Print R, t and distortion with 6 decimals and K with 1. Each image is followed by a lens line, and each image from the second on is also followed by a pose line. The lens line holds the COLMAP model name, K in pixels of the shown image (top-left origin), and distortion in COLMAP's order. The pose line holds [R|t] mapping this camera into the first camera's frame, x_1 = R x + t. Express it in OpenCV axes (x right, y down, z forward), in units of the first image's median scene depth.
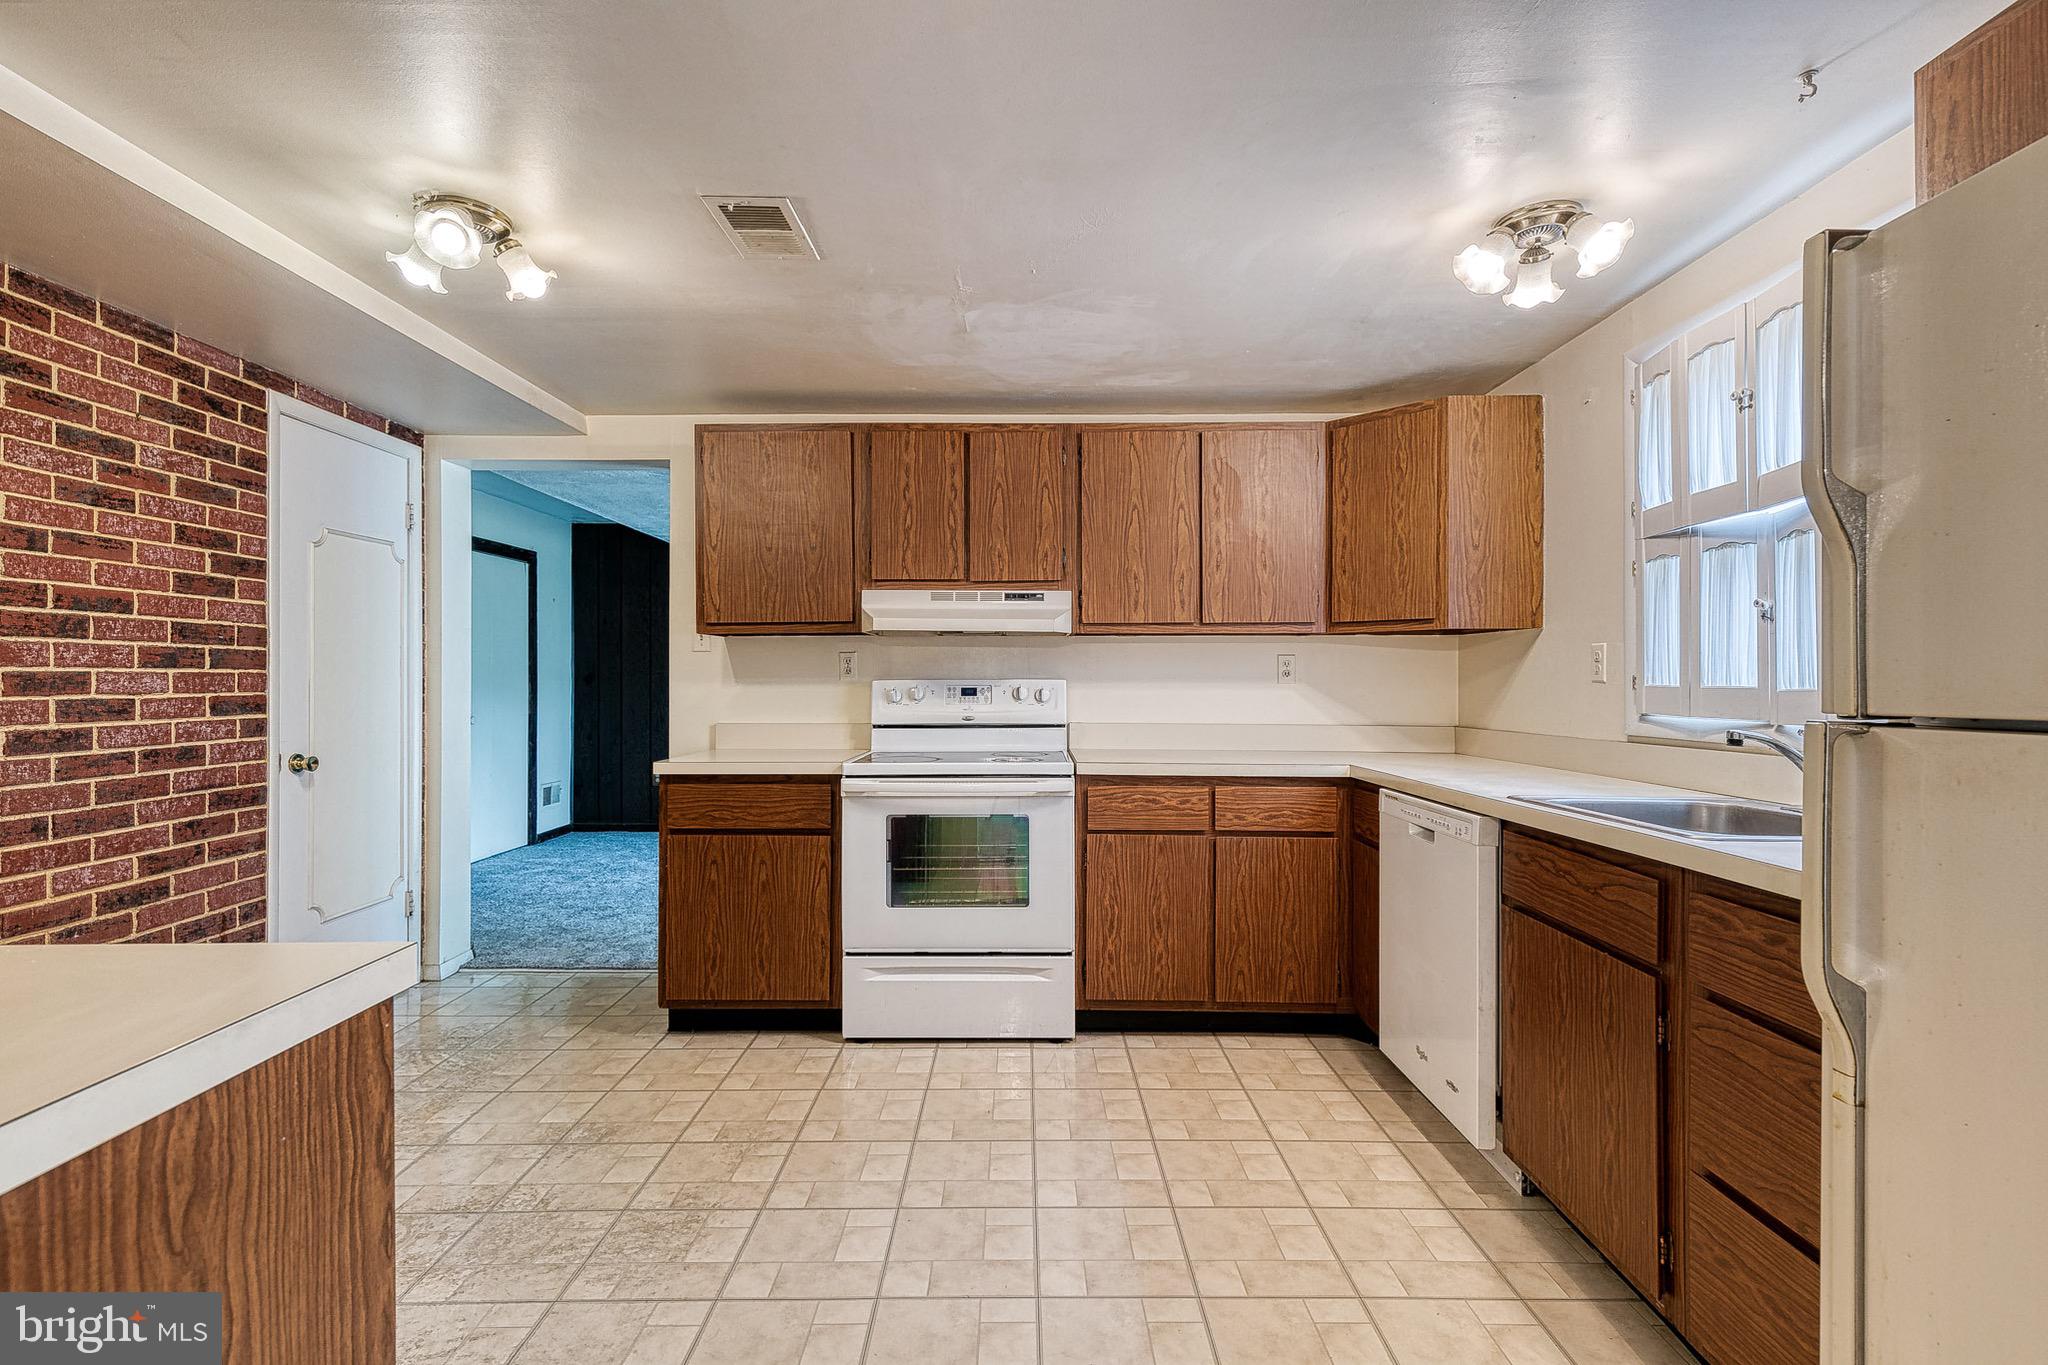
lens RADIAL K [[932.8, 0, 1016.8], [0, 932.8, 679.8], [0, 0, 1]] dist [0.011180, -0.002258]
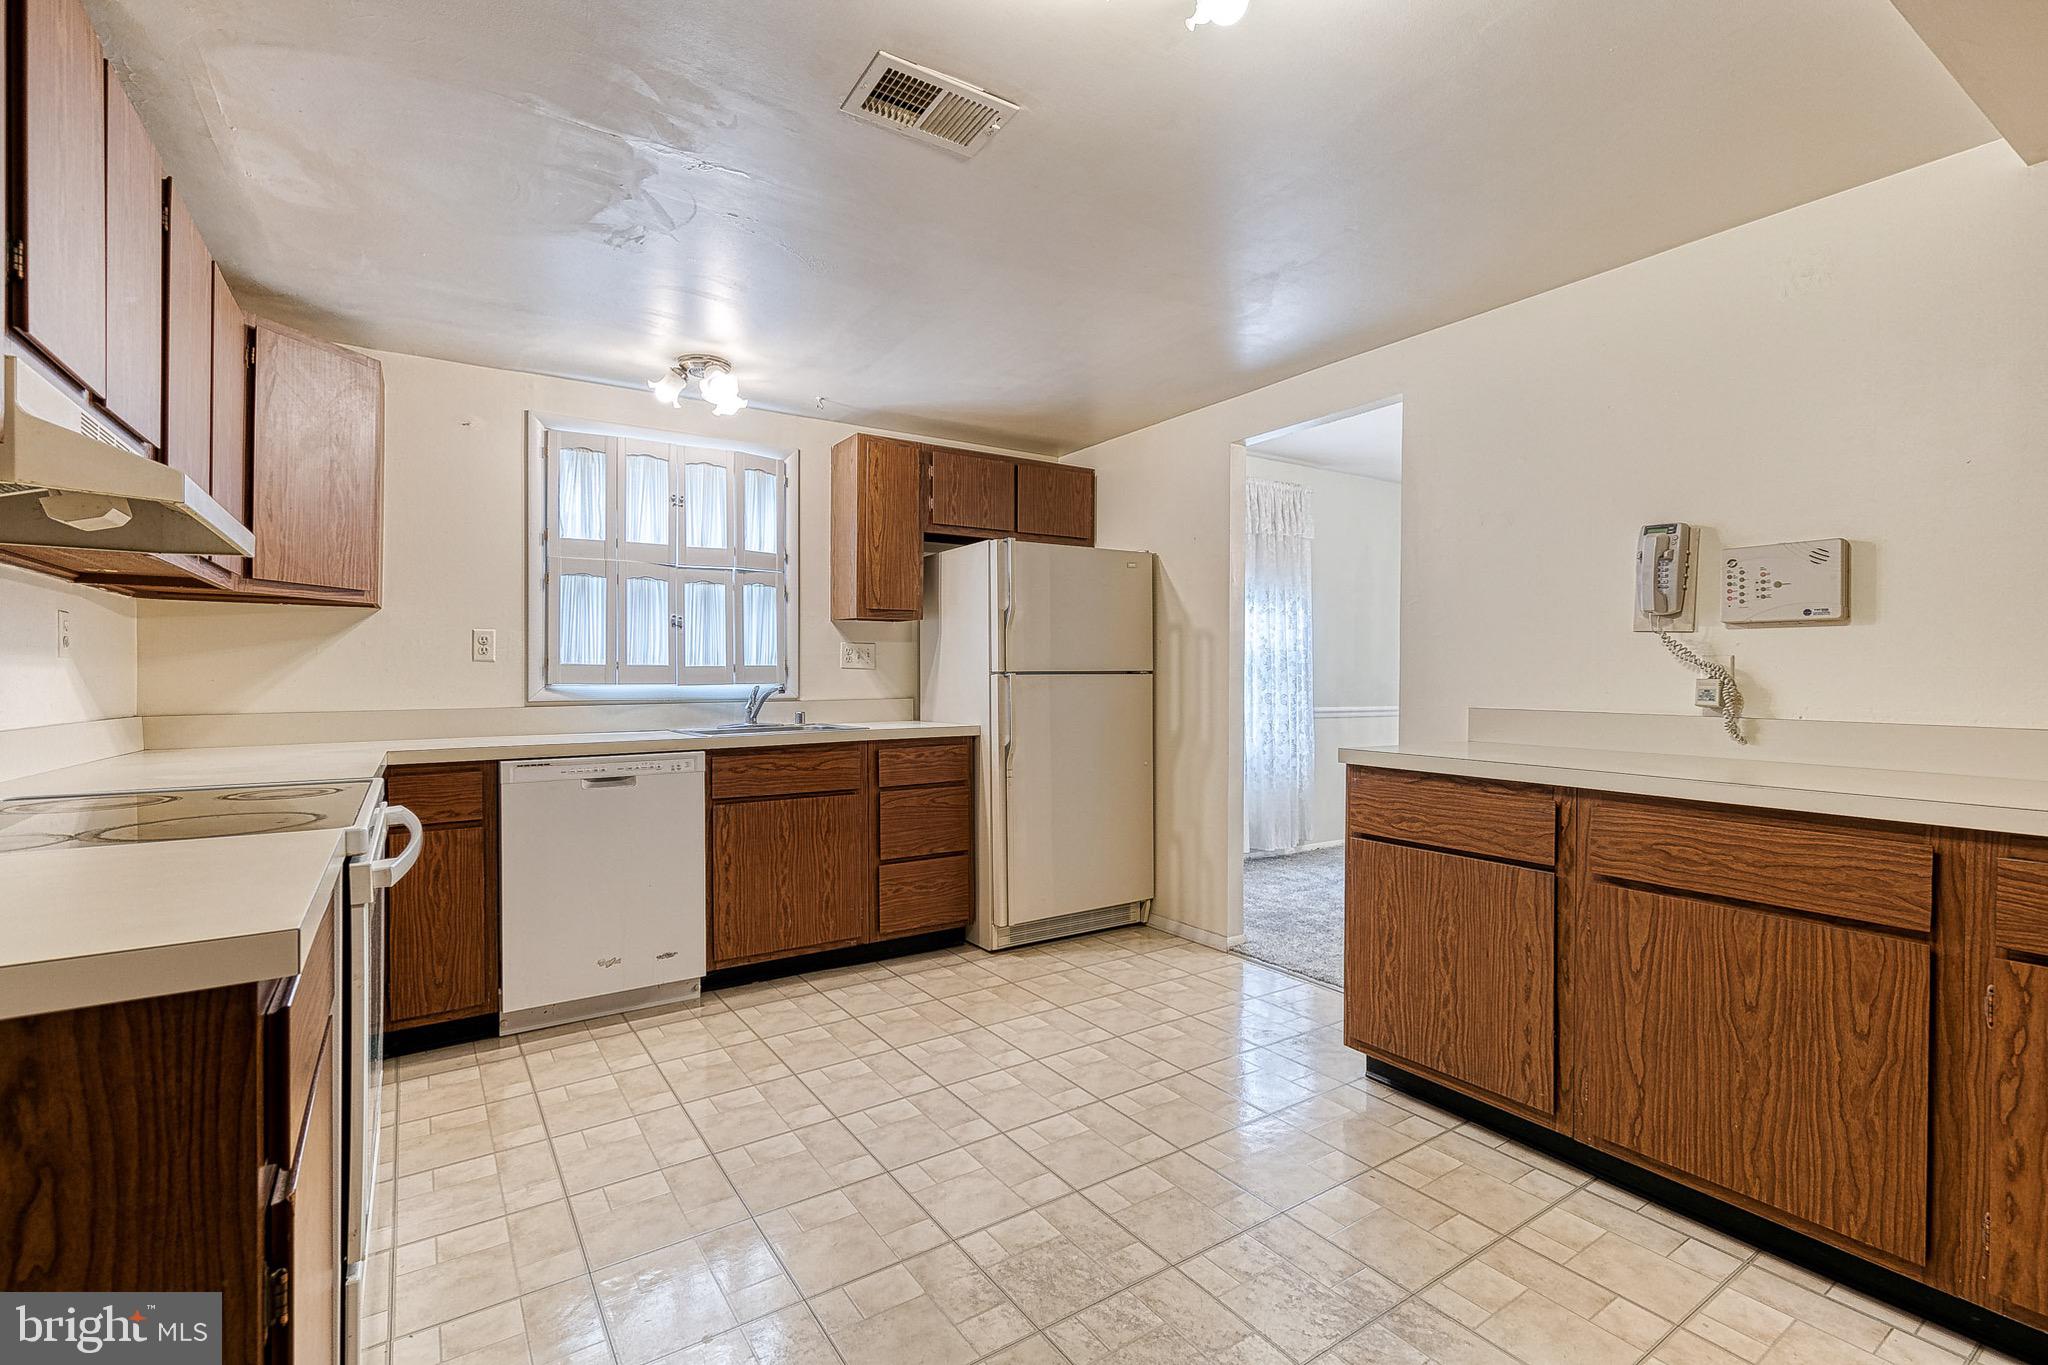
lens RADIAL K [[932.8, 0, 1073.5], [0, 932.8, 668.0], [0, 0, 1]] dist [0.011180, -0.002258]
pose [[-0.600586, 0.006705, 0.799532, -0.163440], [-0.001588, 0.999953, -0.009578, 0.004531], [-0.799559, -0.007022, -0.600547, 0.224190]]
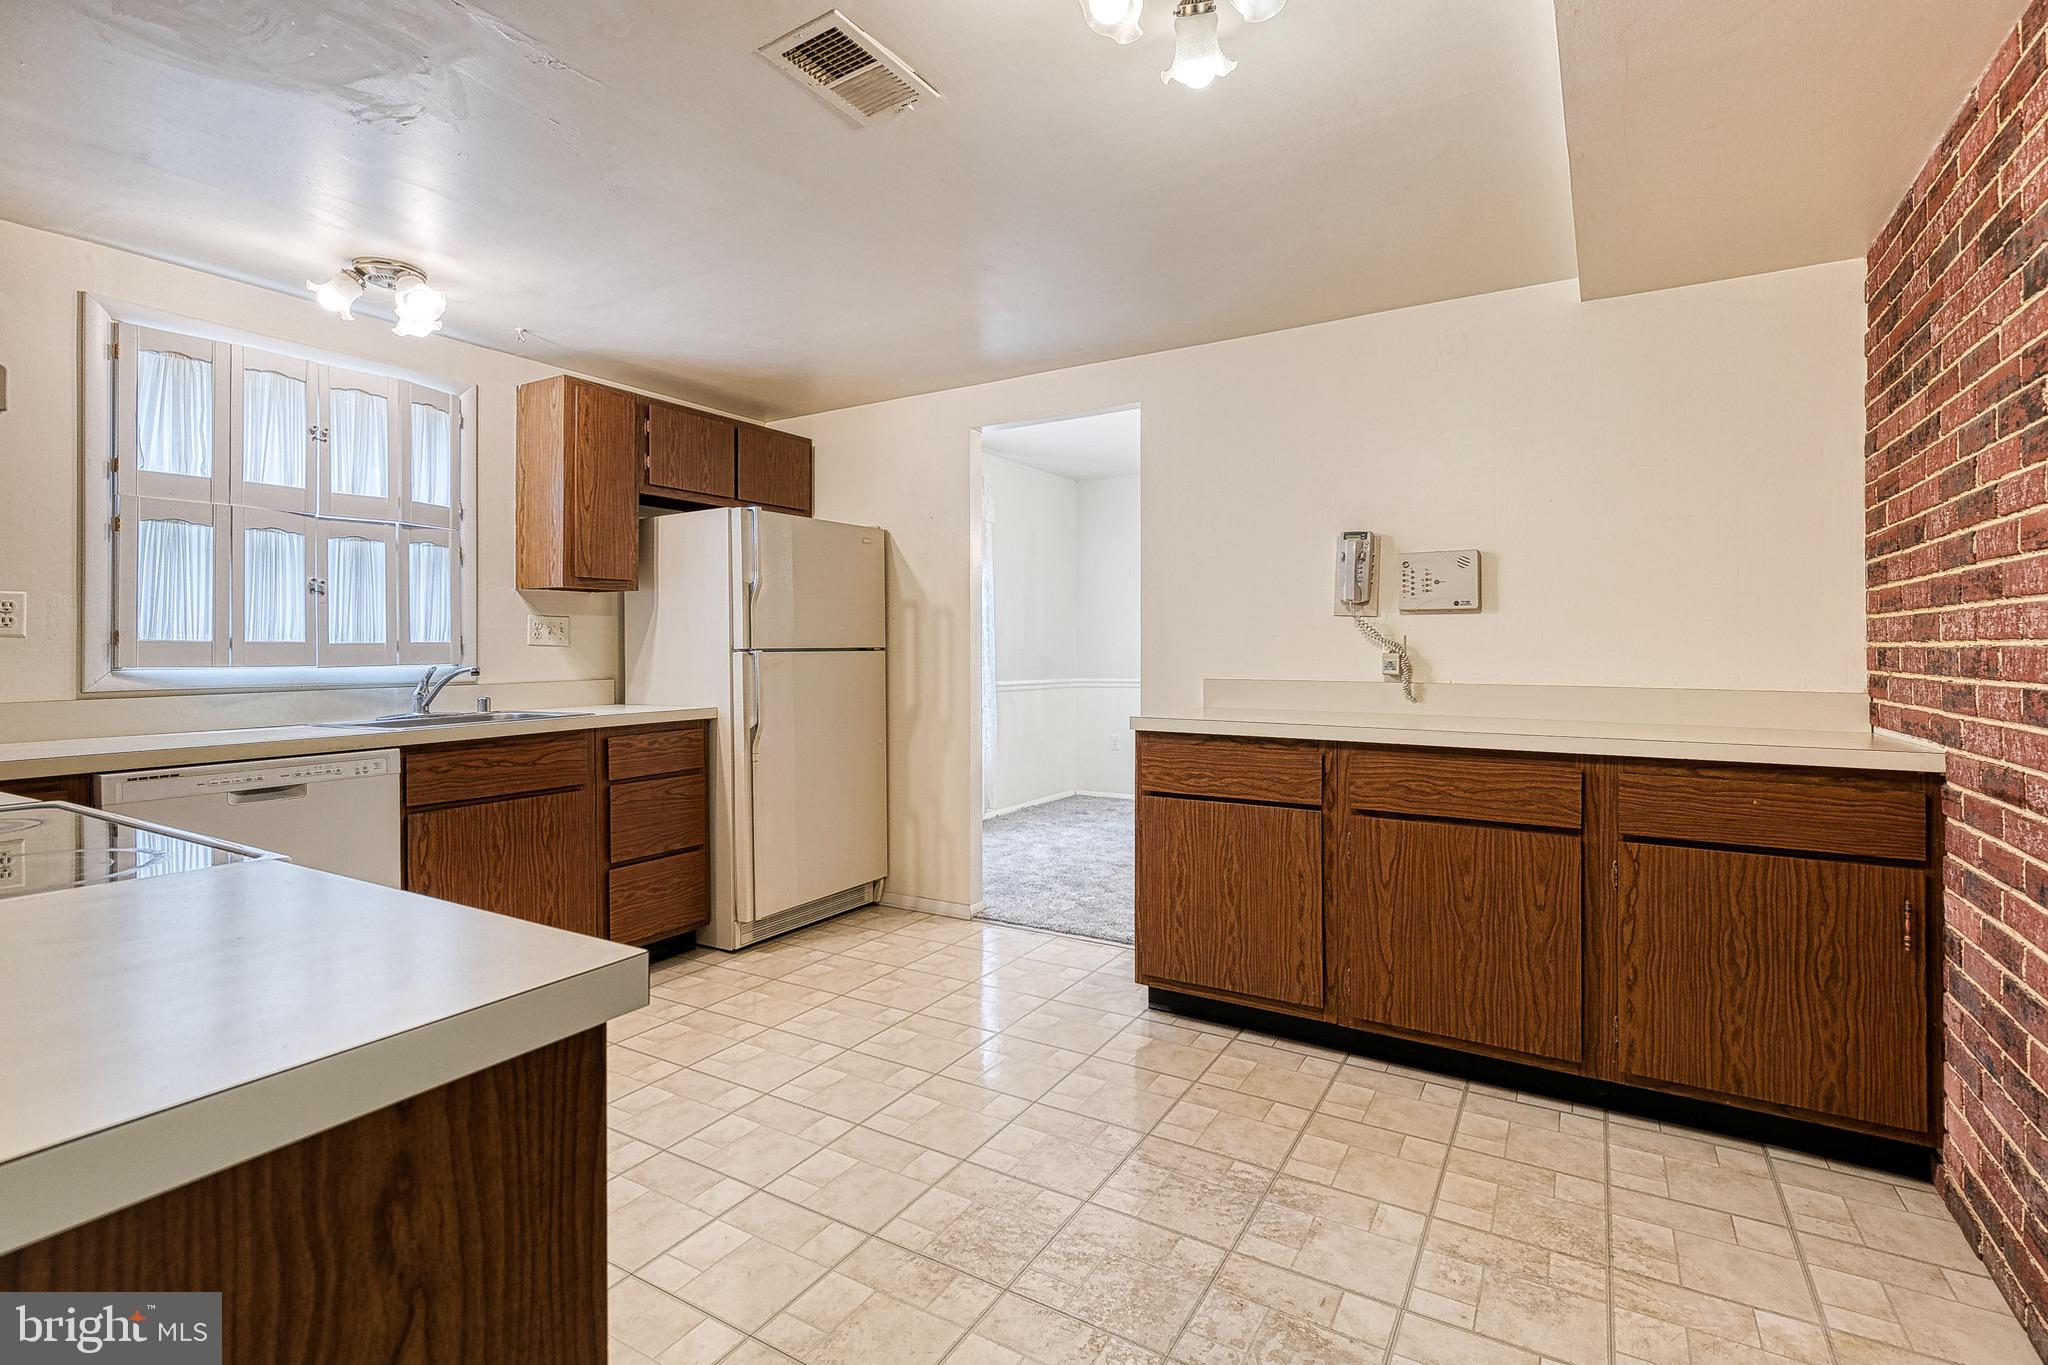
lens RADIAL K [[932.8, 0, 1079.2], [0, 932.8, 631.2], [0, 0, 1]] dist [0.011180, -0.002258]
pose [[-0.882757, 0.013272, 0.469642, -0.132344], [0.002918, 0.999736, -0.022769, 0.004295], [-0.469821, -0.018729, -0.882563, 0.260796]]
